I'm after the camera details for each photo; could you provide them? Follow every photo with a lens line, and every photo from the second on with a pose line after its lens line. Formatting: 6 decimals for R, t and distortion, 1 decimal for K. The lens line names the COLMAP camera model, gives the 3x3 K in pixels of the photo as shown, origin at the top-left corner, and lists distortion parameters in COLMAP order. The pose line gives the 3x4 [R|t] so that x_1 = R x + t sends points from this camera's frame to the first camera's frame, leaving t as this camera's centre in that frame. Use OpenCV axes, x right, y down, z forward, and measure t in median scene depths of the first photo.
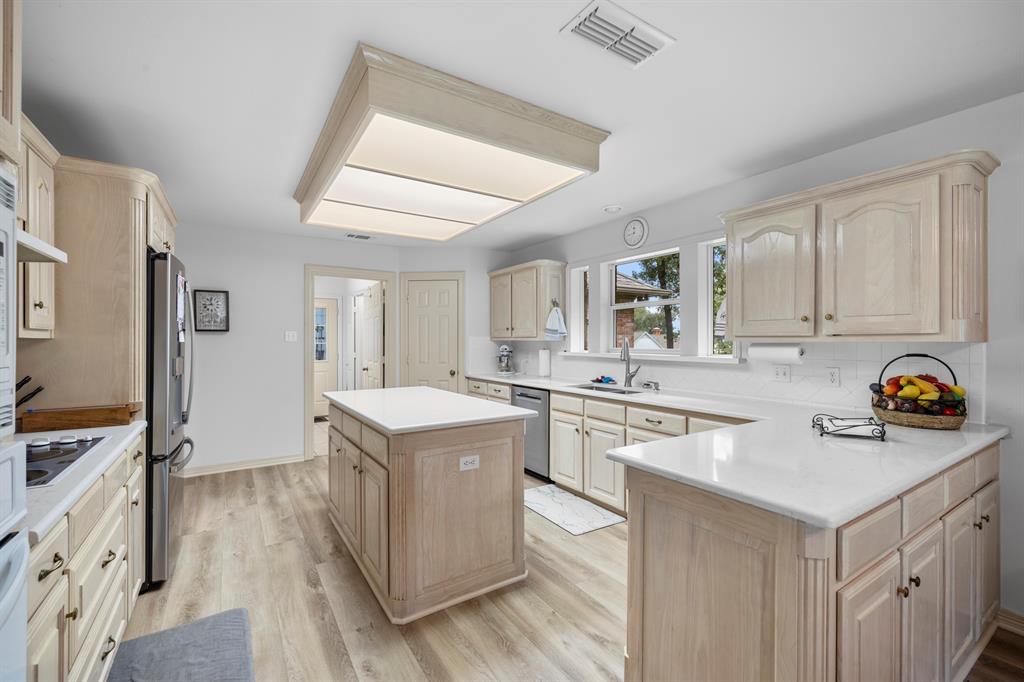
lens RADIAL K [[426.8, 0, 491.5], [0, 426.8, 342.1], [0, 0, 1]] dist [0.002613, 0.001207]
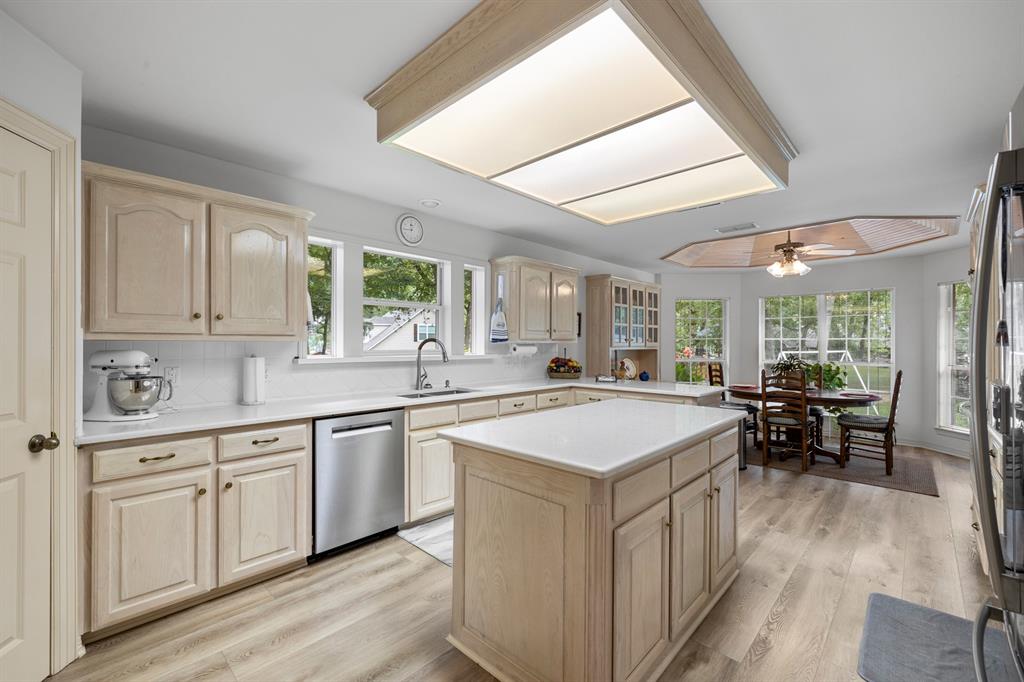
lens RADIAL K [[426.8, 0, 508.5], [0, 426.8, 344.3], [0, 0, 1]] dist [0.002613, 0.001207]
pose [[-0.248029, -0.015471, 0.968629, -0.780596], [-0.008897, 0.999867, 0.013692, -0.015081], [-0.968712, -0.005222, -0.248134, 1.211959]]
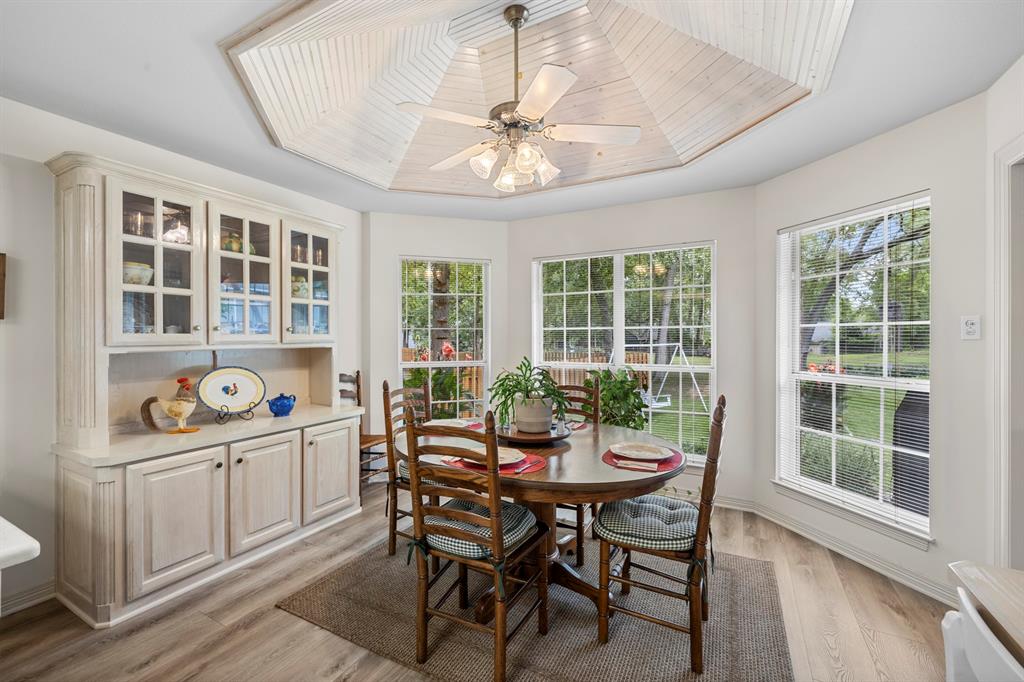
lens RADIAL K [[426.8, 0, 510.9], [0, 426.8, 337.7], [0, 0, 1]] dist [0.002613, 0.001207]
pose [[-0.500581, -0.013621, 0.865583, -0.754425], [-0.007074, 0.999907, 0.011644, -0.014824], [-0.865661, -0.000295, -0.500630, 1.171387]]
